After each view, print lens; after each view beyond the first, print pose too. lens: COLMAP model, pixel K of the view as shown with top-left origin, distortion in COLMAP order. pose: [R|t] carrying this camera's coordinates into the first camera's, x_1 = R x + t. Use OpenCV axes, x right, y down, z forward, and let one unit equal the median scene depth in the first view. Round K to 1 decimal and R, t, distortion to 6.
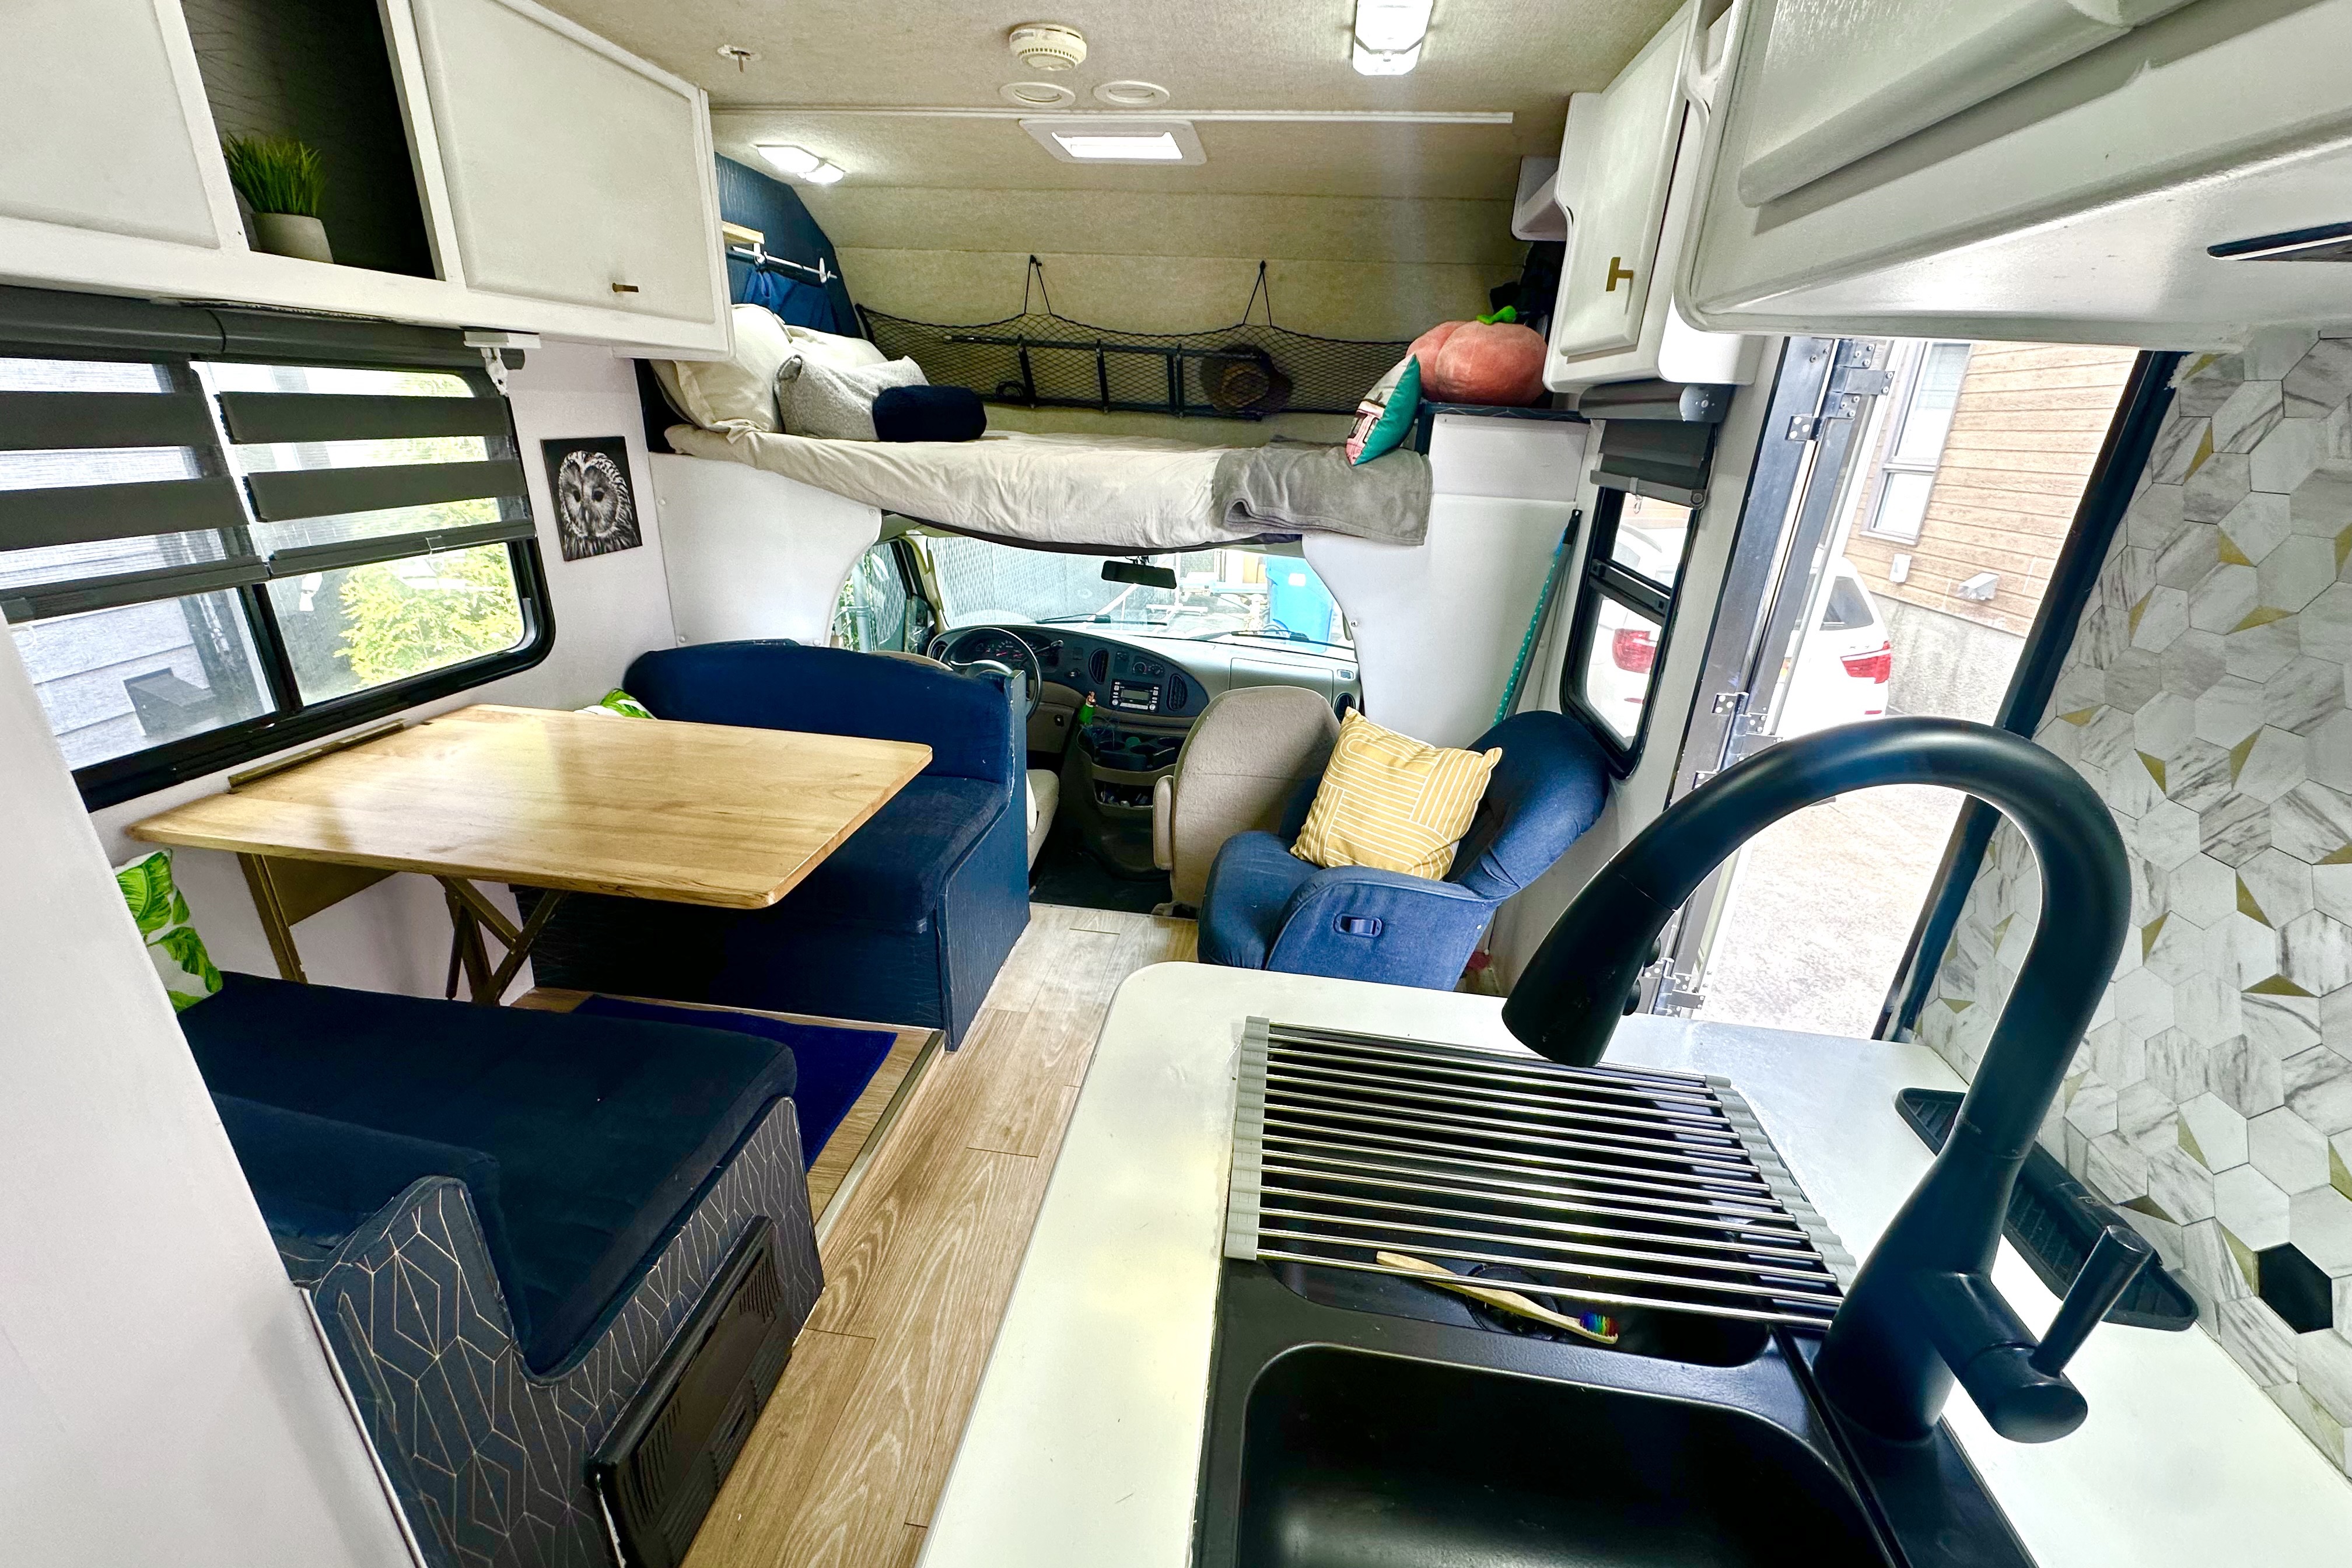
lens RADIAL K [[933.8, 0, 1176.0], [0, 933.8, 784.0], [0, 0, 1]] dist [-0.002606, -0.000003]
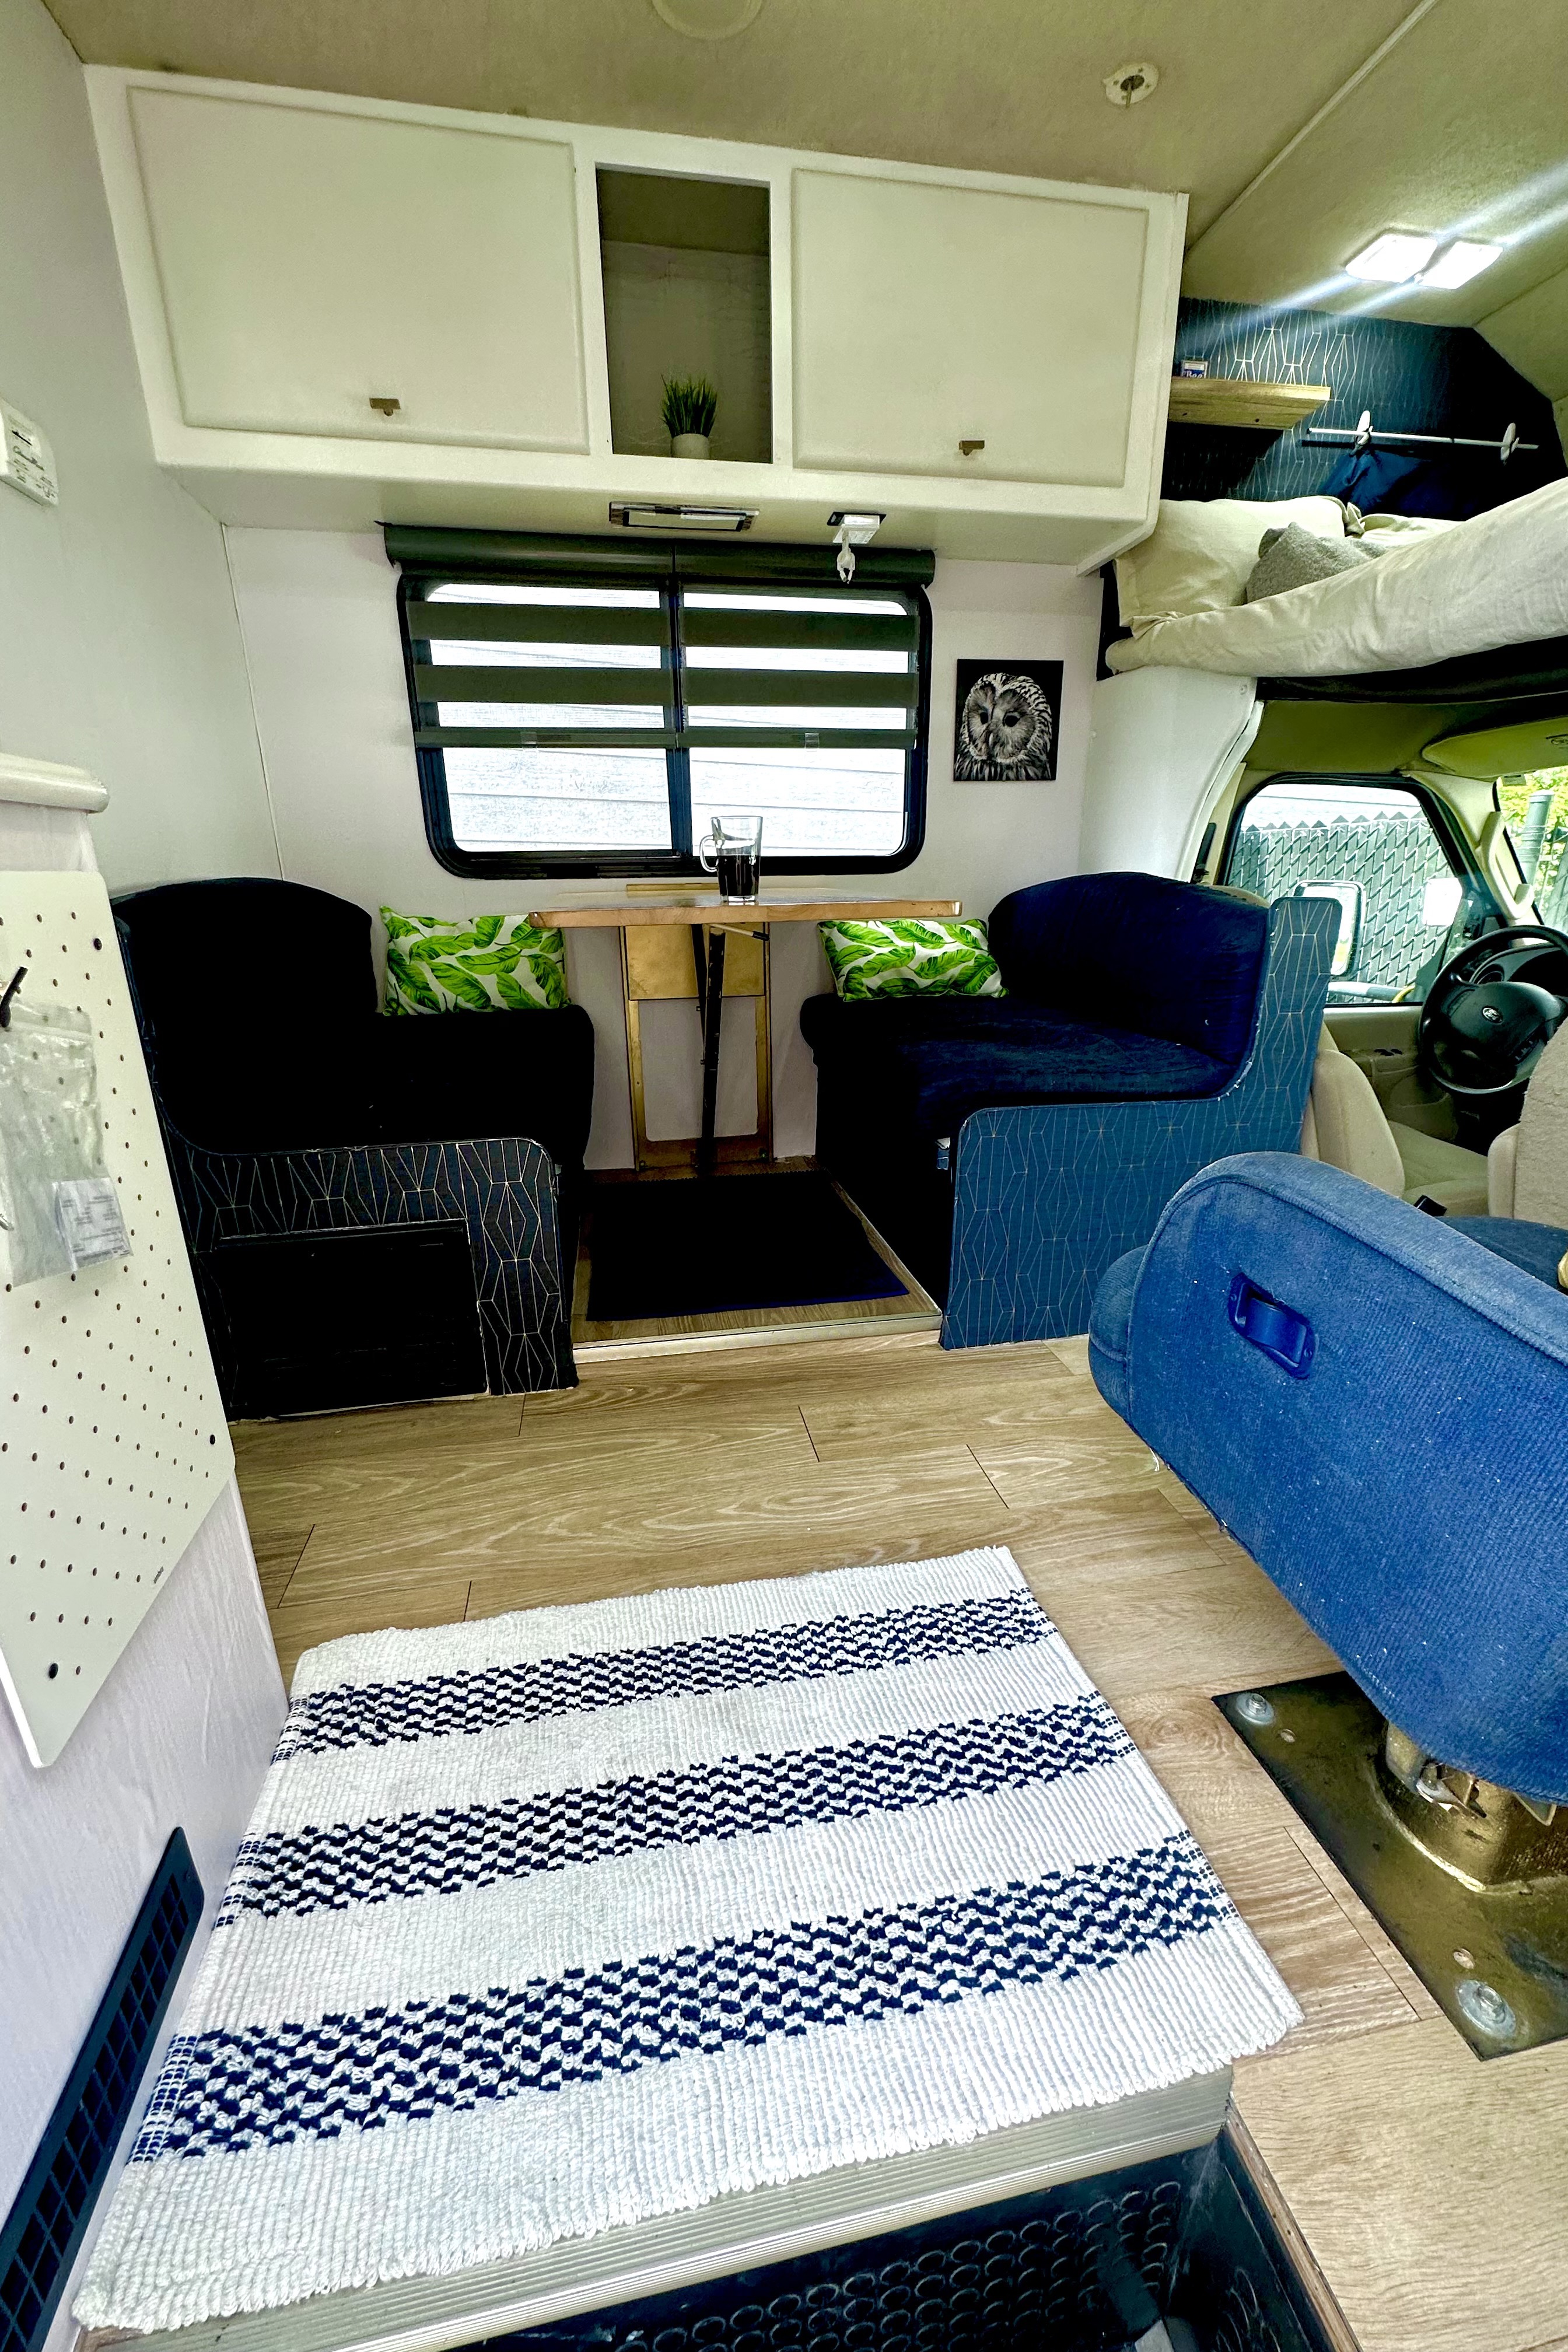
lens RADIAL K [[933.8, 0, 784.0], [0, 933.8, 1176.0], [0, 0, 1]] dist [-0.002606, -0.000003]
pose [[0.309568, 0.254228, -0.916262, 0.354806], [-0.331177, 0.932091, 0.146728, 0.083450], [0.891341, 0.258022, 0.372740, 0.532235]]
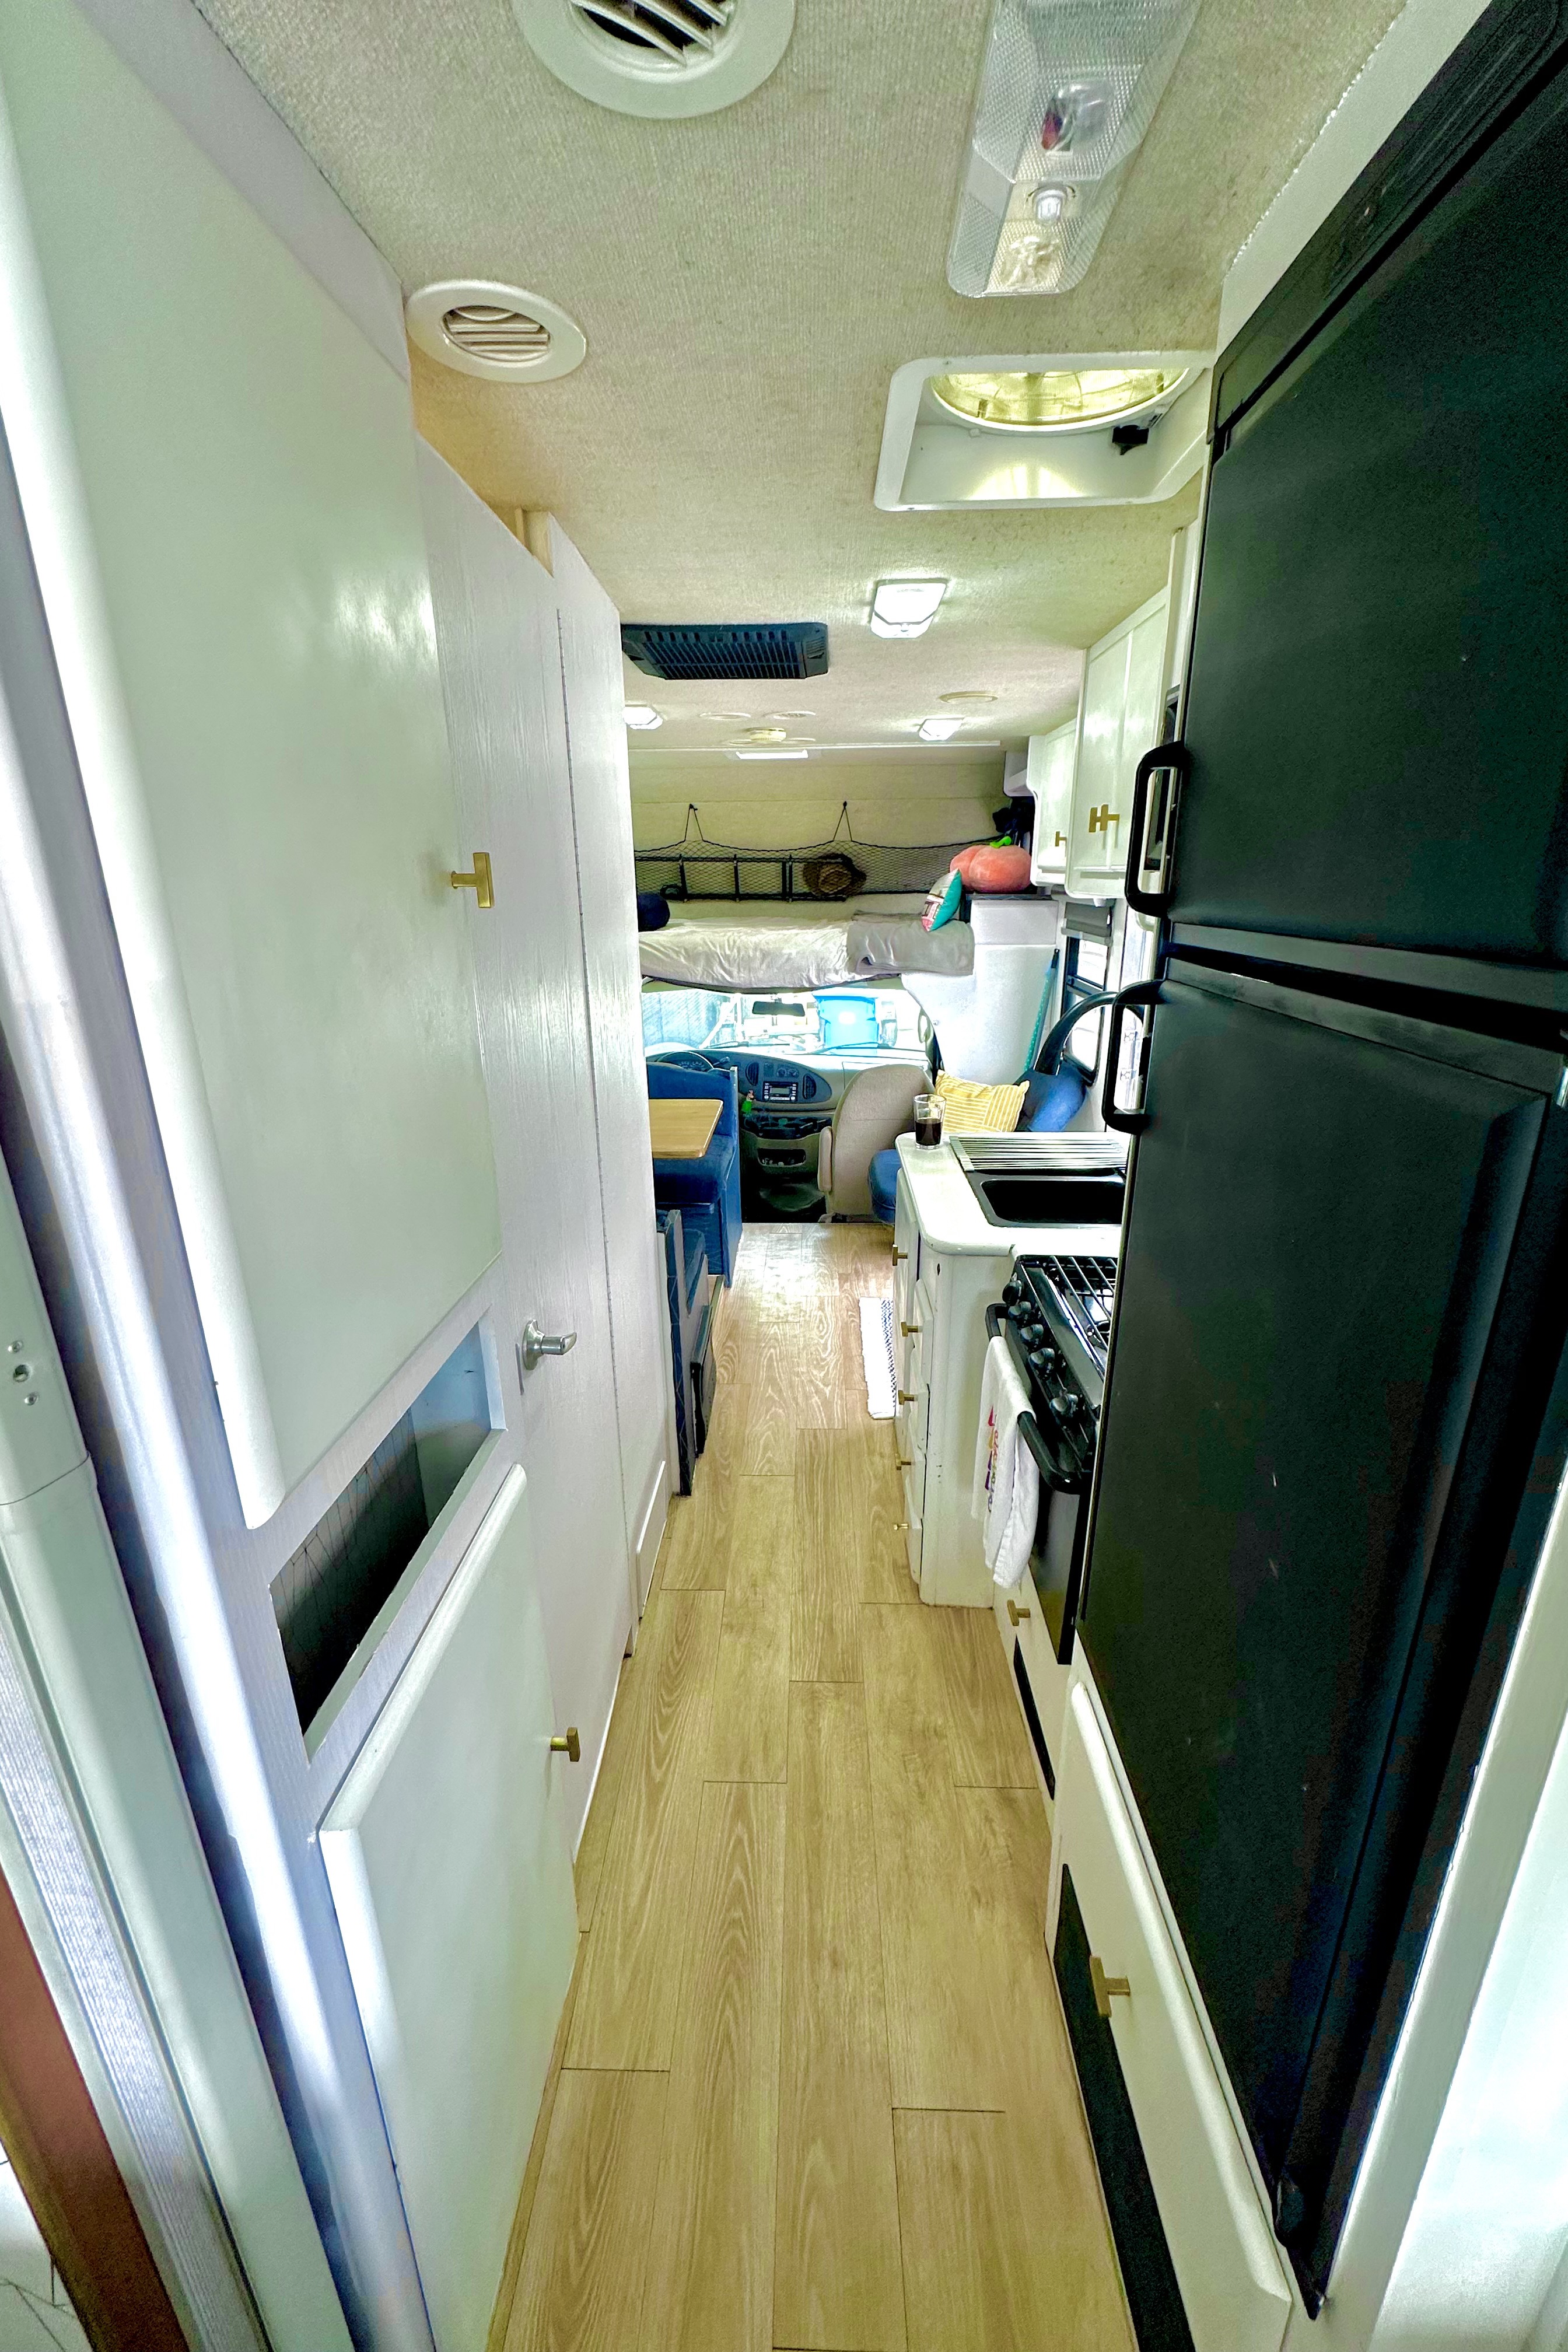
lens RADIAL K [[933.8, 0, 784.0], [0, 933.8, 1176.0], [0, 0, 1]] dist [-0.002606, -0.000003]
pose [[0.993629, -0.080930, 0.078434, -0.240139], [0.085735, 0.994512, -0.059954, 0.182468], [-0.073152, 0.066297, 0.995115, -0.648541]]
